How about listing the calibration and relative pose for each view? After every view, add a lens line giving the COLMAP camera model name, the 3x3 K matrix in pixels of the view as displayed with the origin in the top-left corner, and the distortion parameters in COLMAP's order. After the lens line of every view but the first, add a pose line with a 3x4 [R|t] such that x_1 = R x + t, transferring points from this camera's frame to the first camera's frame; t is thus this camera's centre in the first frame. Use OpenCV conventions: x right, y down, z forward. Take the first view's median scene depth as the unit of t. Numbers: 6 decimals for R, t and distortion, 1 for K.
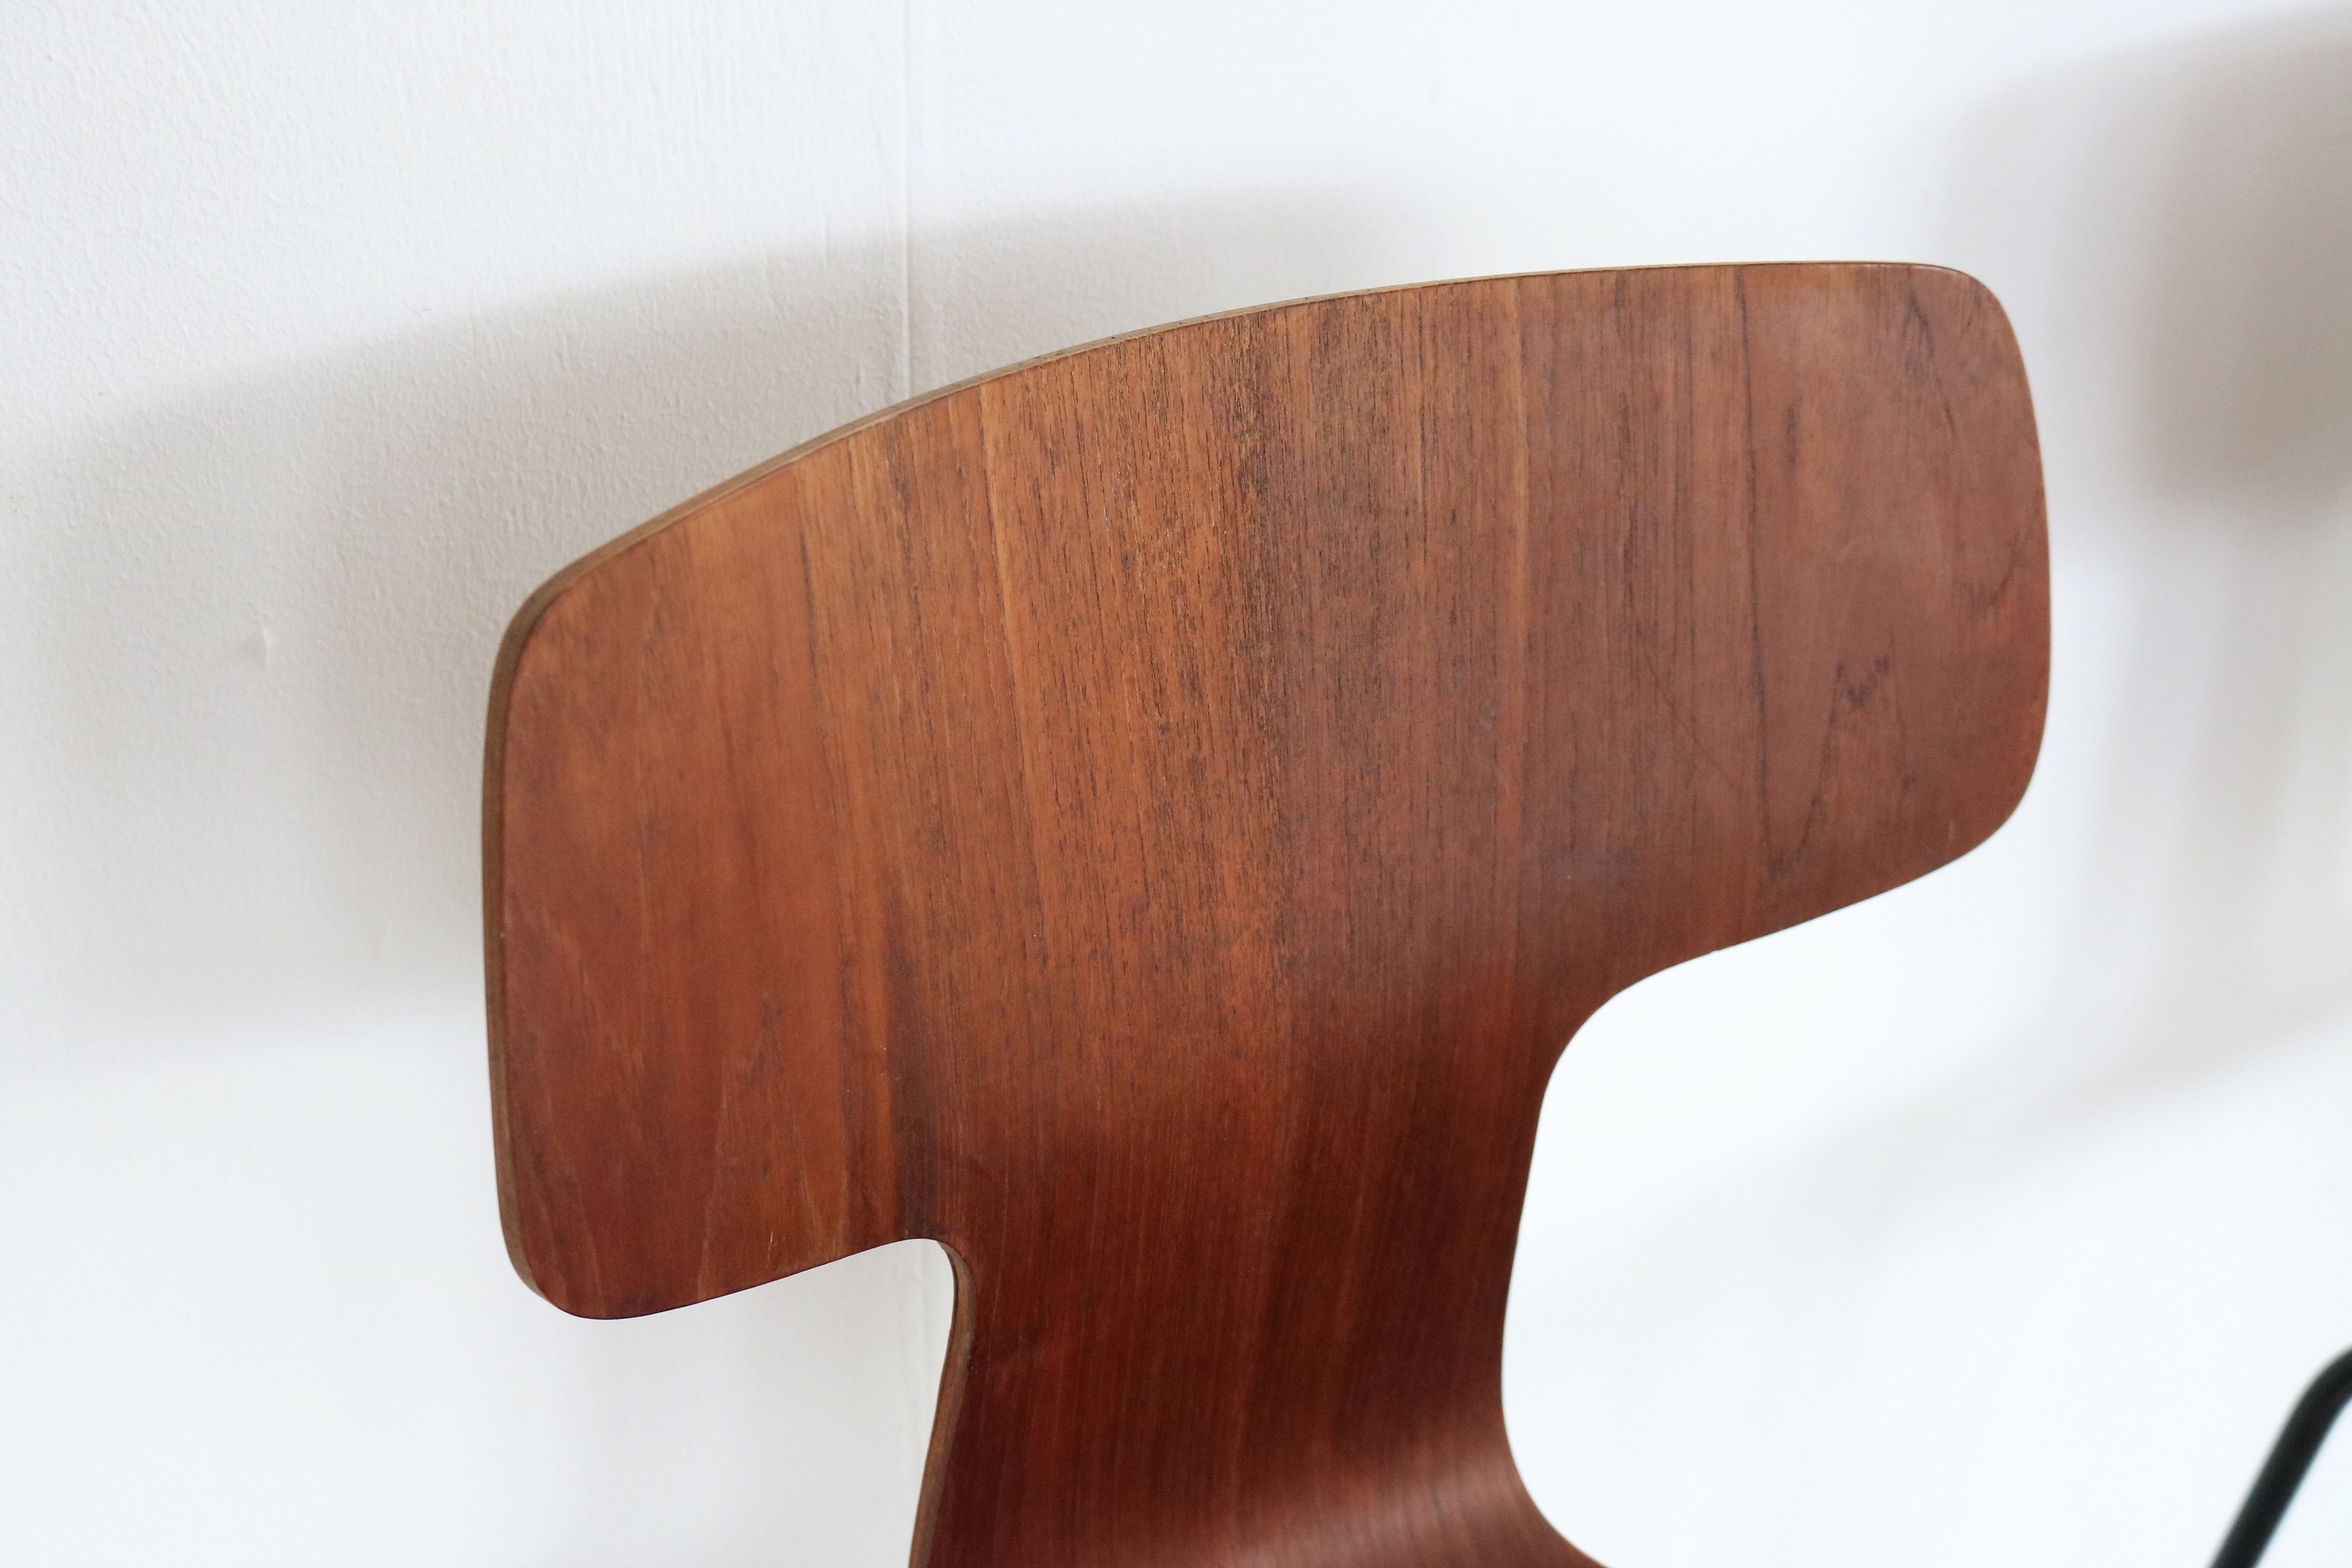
lens RADIAL K [[3546.4, 0, 1176.0], [0, 3546.4, 784.0], [0, 0, 1]] dist [-0.067503, 0.008753]
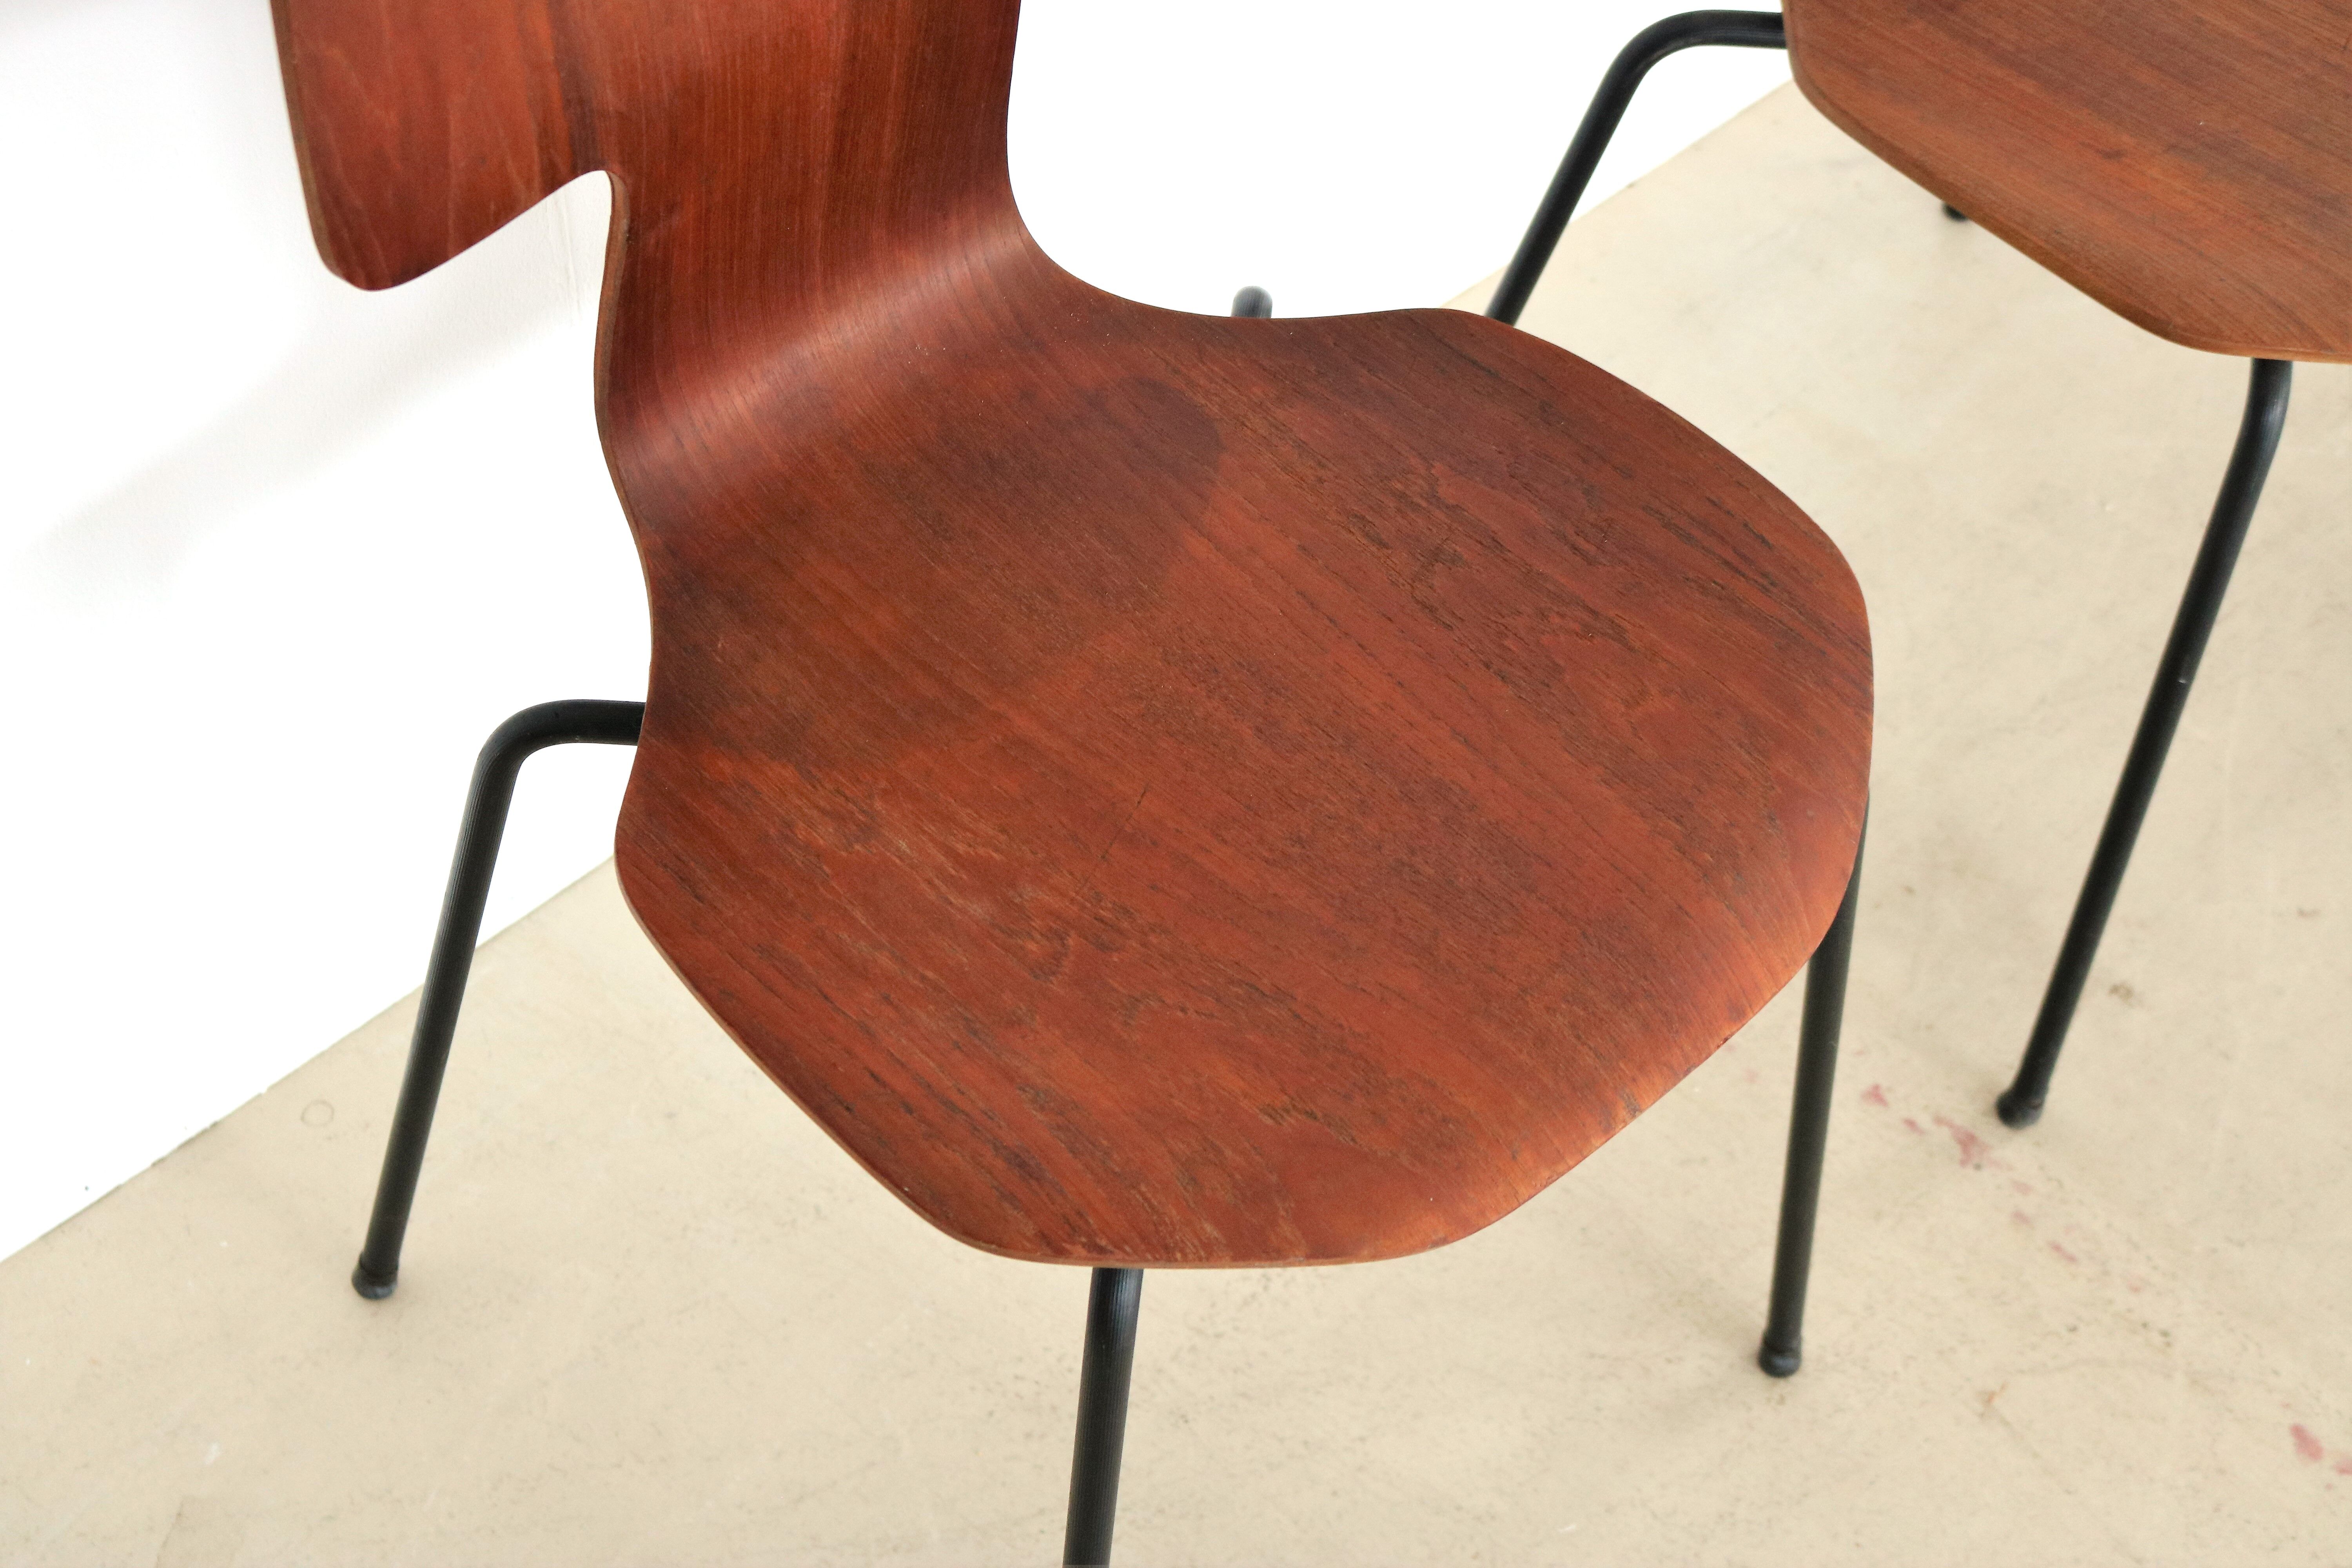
lens RADIAL K [[3546.4, 0, 1176.0], [0, 3546.4, 784.0], [0, 0, 1]] dist [-0.067503, 0.008753]
pose [[0.986669, -0.115246, 0.114899, -0.030357], [0.052225, 0.892930, 0.447155, -0.253318], [-0.154130, -0.435194, 0.887046, -0.352257]]
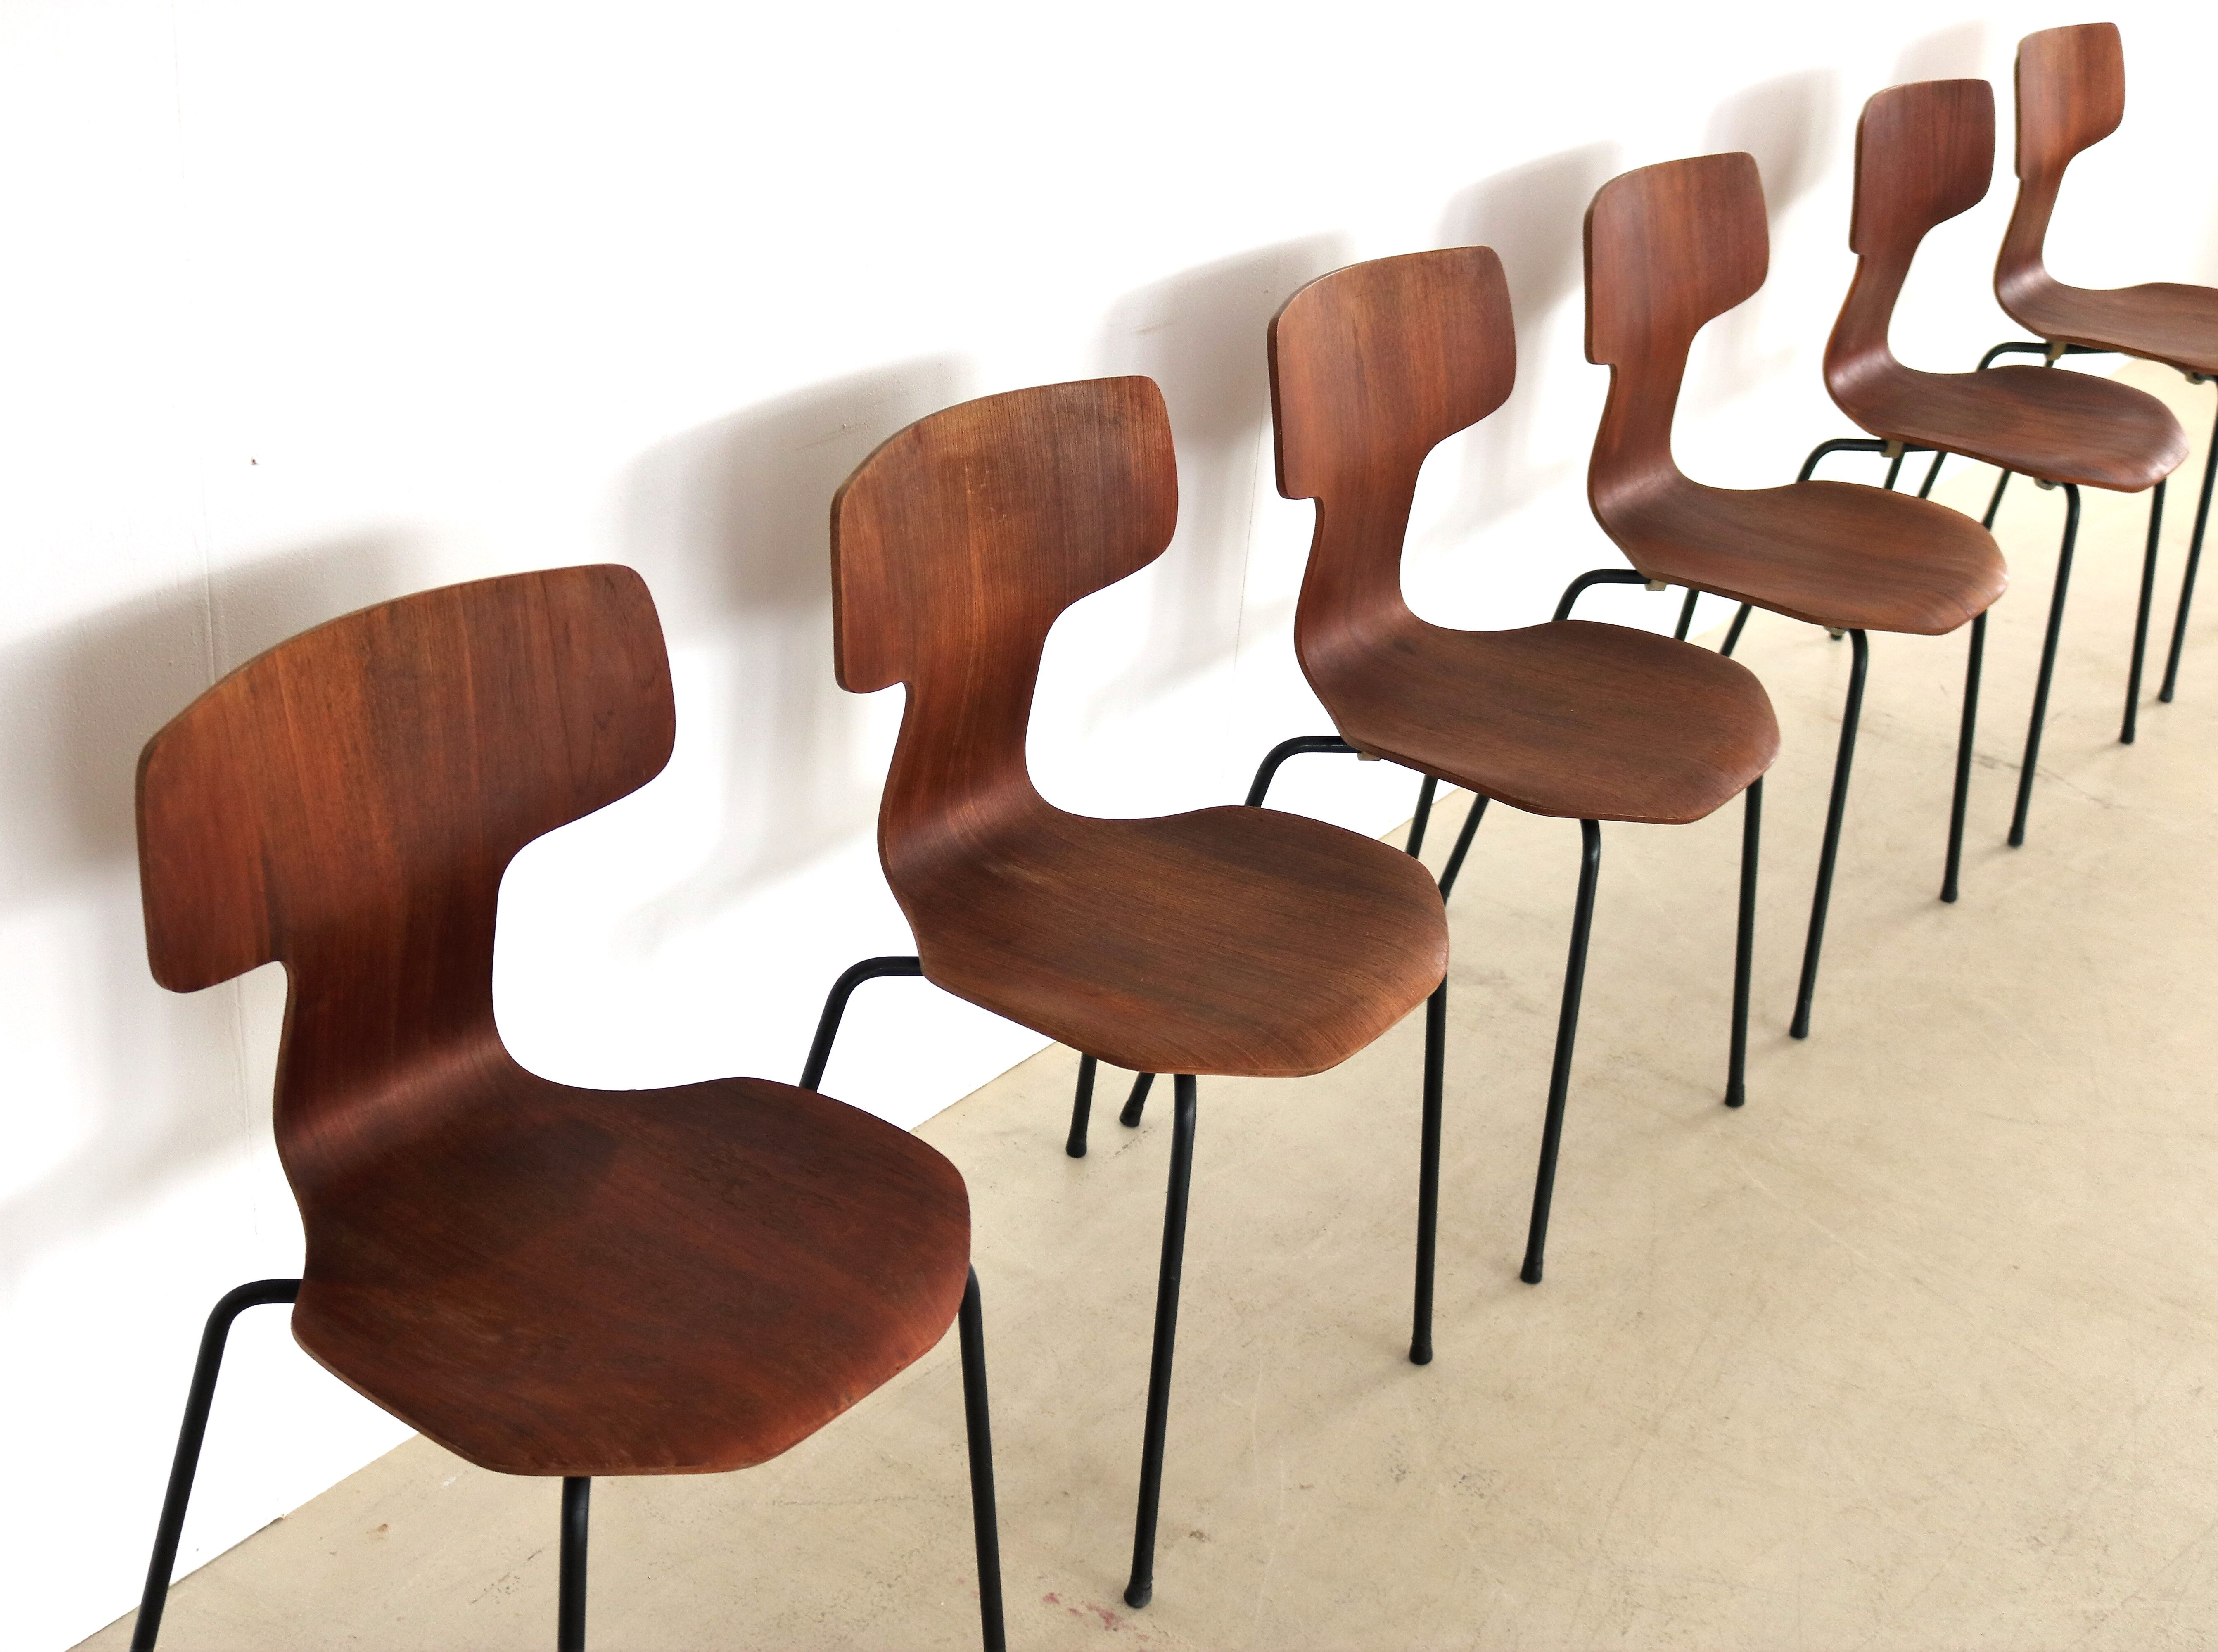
lens RADIAL K [[2915.0, 0, 1109.0], [0, 2915.0, 826.0], [0, 0, 1]] dist [-0.107779, 0.031785]
pose [[0.940701, -0.105146, 0.322531, -0.169255], [0.093415, 0.994285, 0.051683, -0.028757], [-0.326122, -0.018489, 0.945147, -1.251224]]
